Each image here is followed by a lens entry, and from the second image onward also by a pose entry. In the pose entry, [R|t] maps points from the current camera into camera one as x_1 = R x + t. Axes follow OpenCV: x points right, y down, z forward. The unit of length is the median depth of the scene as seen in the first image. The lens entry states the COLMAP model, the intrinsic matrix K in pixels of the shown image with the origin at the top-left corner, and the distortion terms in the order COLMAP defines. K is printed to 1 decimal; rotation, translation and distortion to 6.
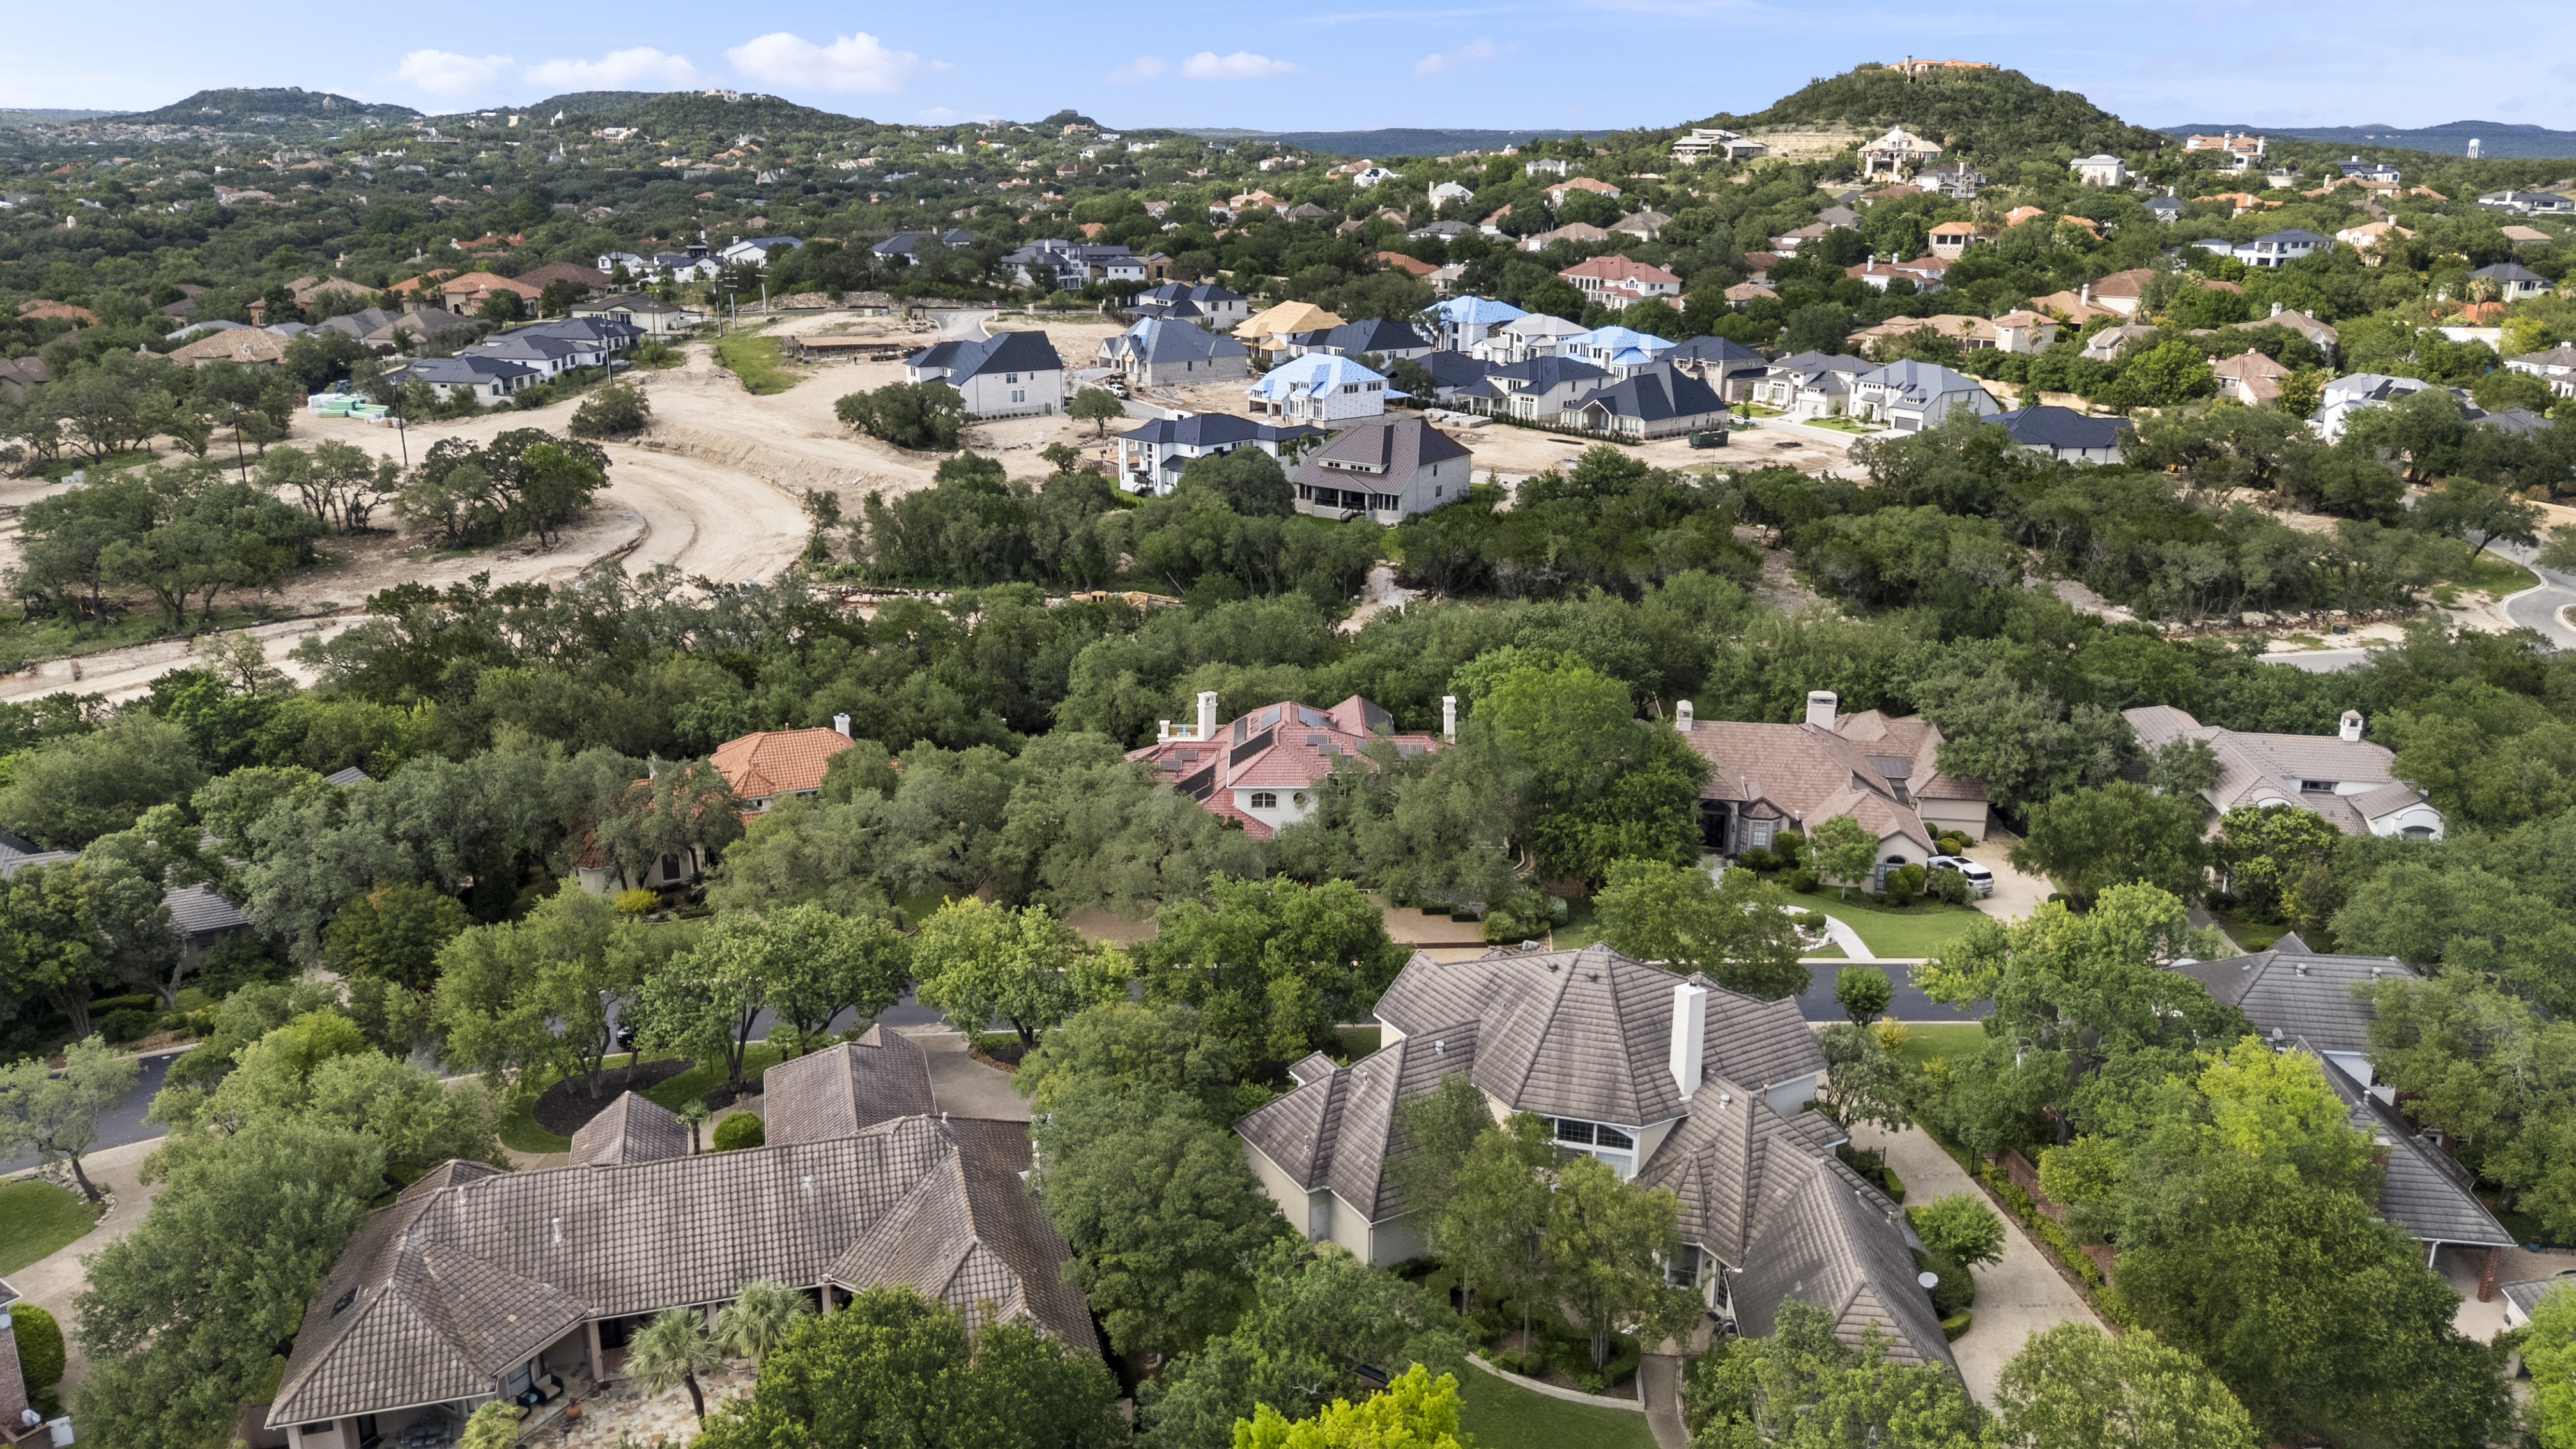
lens RADIAL K [[1894.3, 0, 1272.7], [0, 1894.3, 725.0], [0, 0, 1]] dist [0.055944, -0.052723]
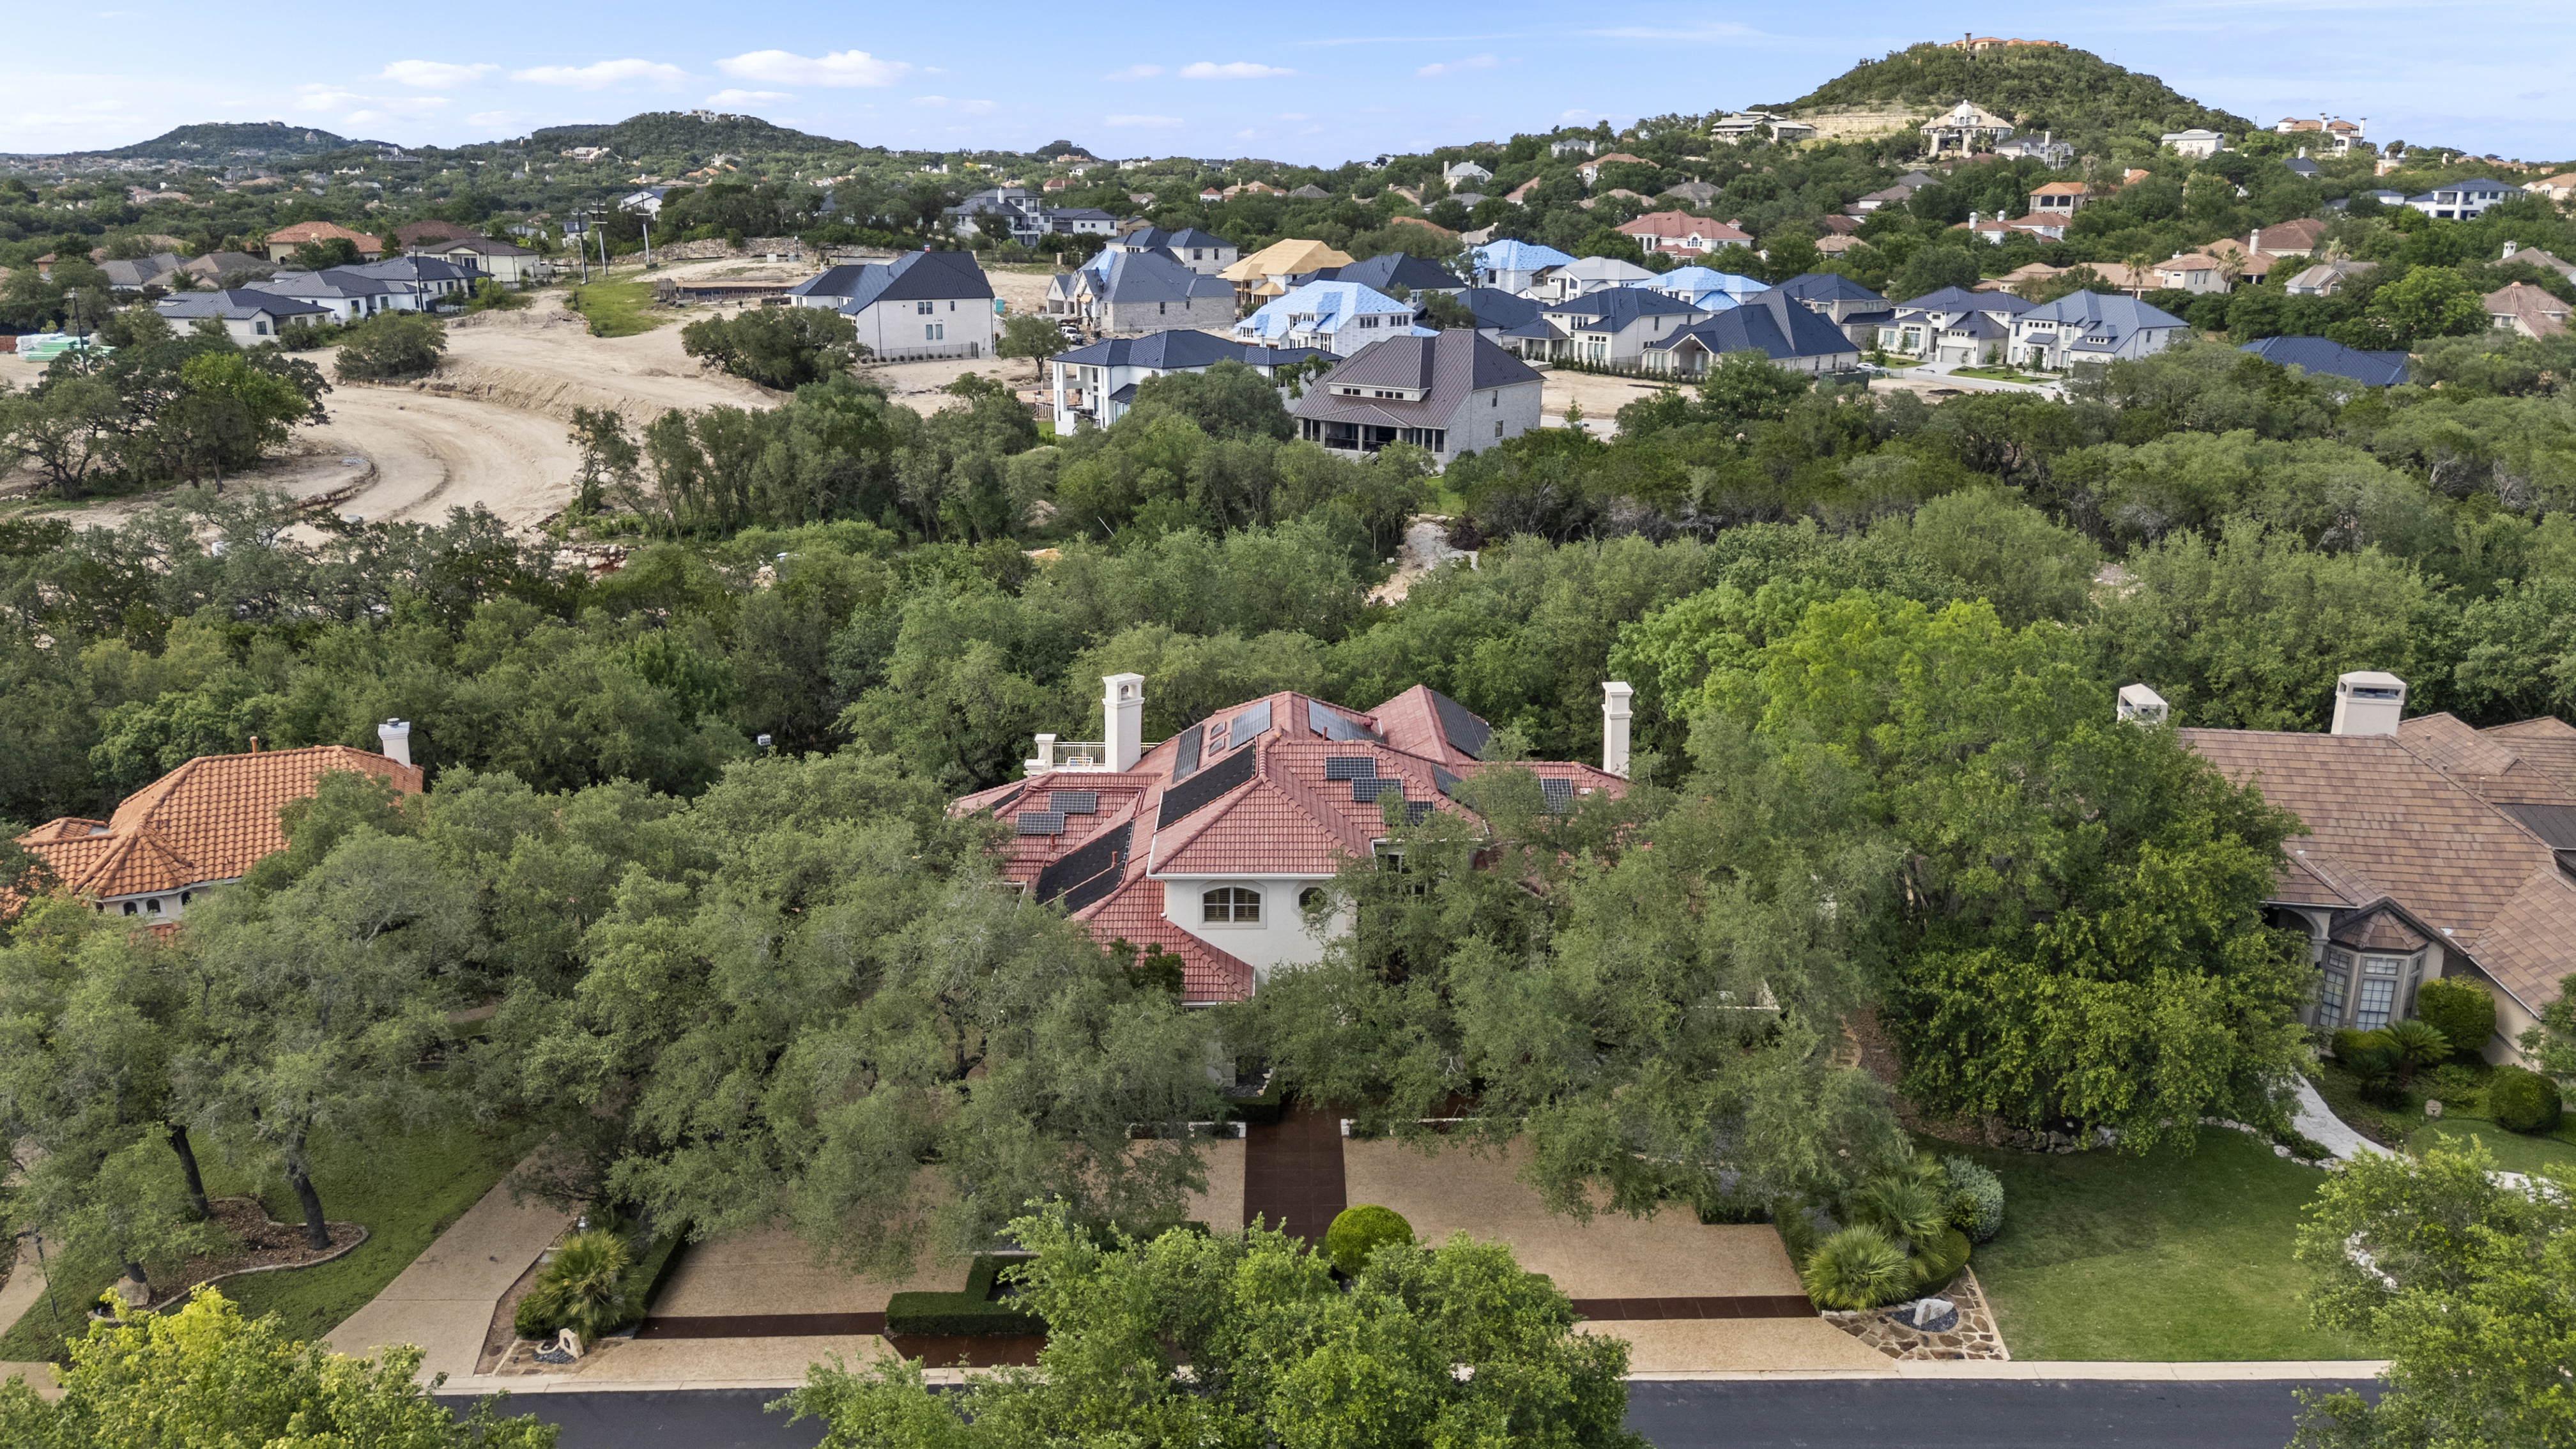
lens RADIAL K [[1894.3, 0, 1272.7], [0, 1894.3, 725.0], [0, 0, 1]] dist [0.055944, -0.052723]
pose [[1.000000, -0.000207, 0.000627, 0.001898], [0.000222, 0.999715, -0.023883, 0.003565], [-0.000622, 0.023883, 0.999715, 0.235273]]
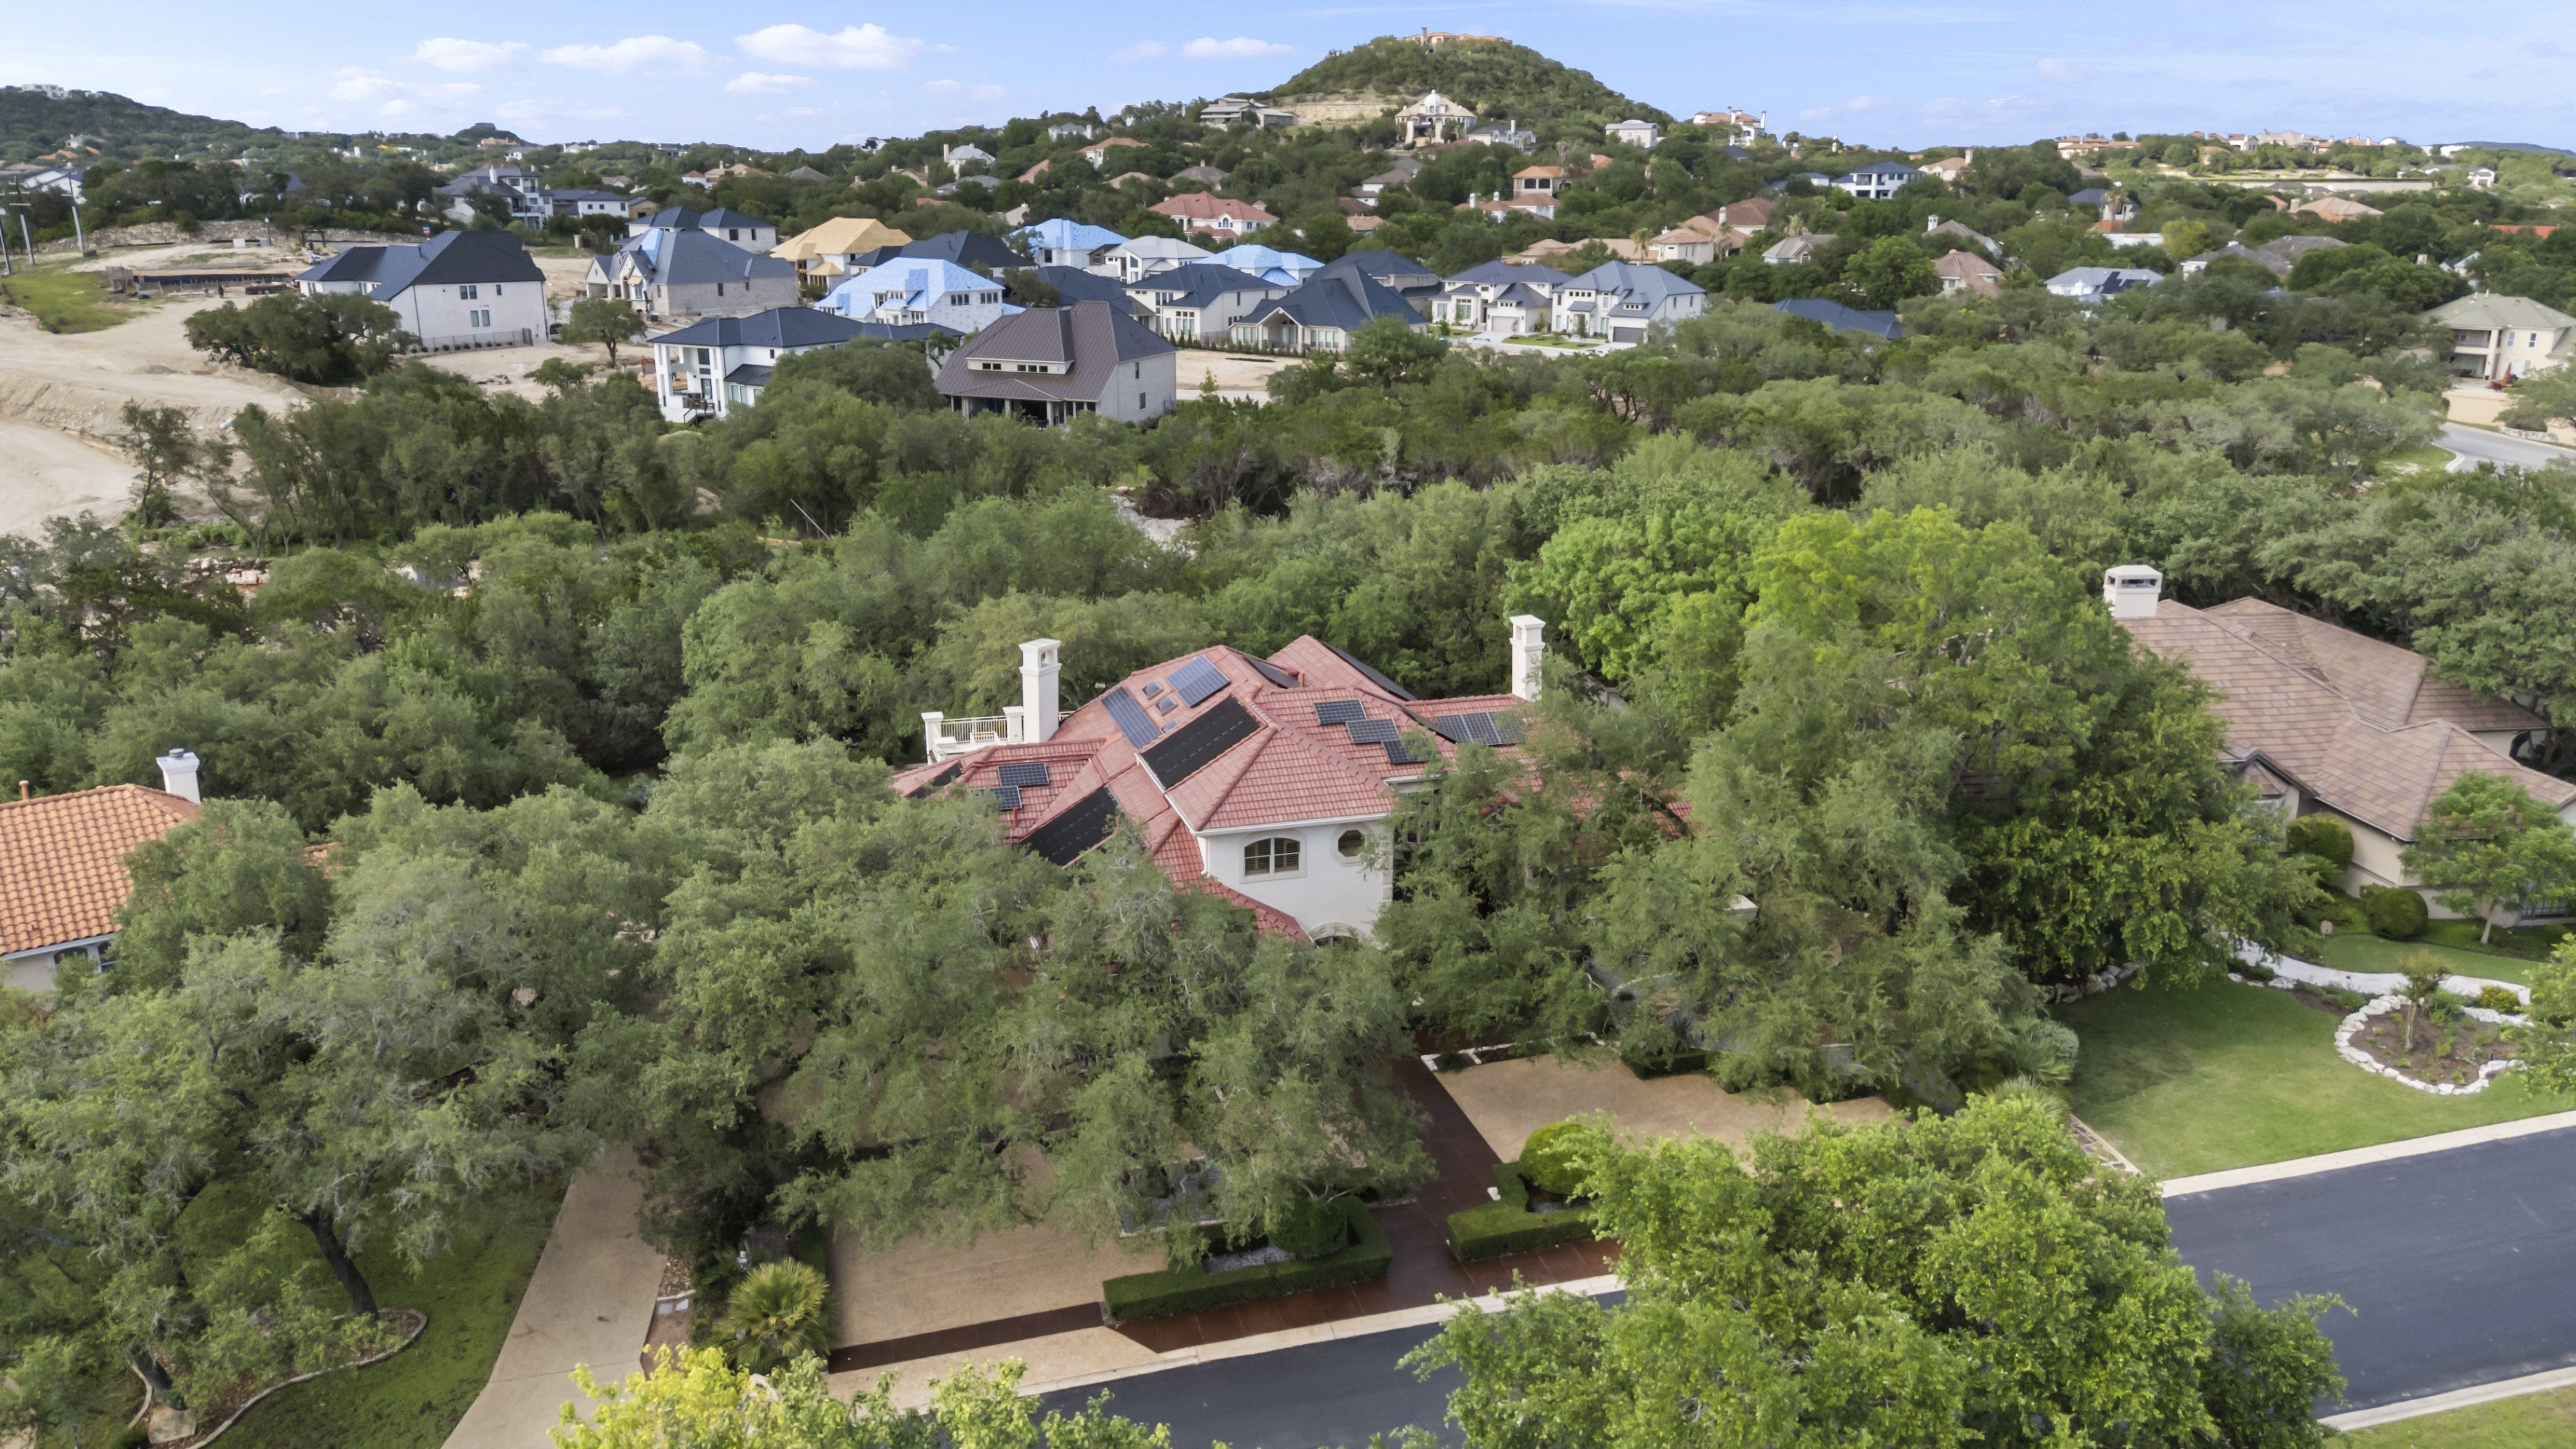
lens RADIAL K [[1894.3, 0, 1272.7], [0, 1894.3, 725.0], [0, 0, 1]] dist [0.055944, -0.052723]
pose [[0.962276, -0.077421, 0.260828, -0.048078], [0.082264, 0.996581, -0.007685, 0.005682], [-0.259341, 0.028852, 0.965355, 0.245709]]
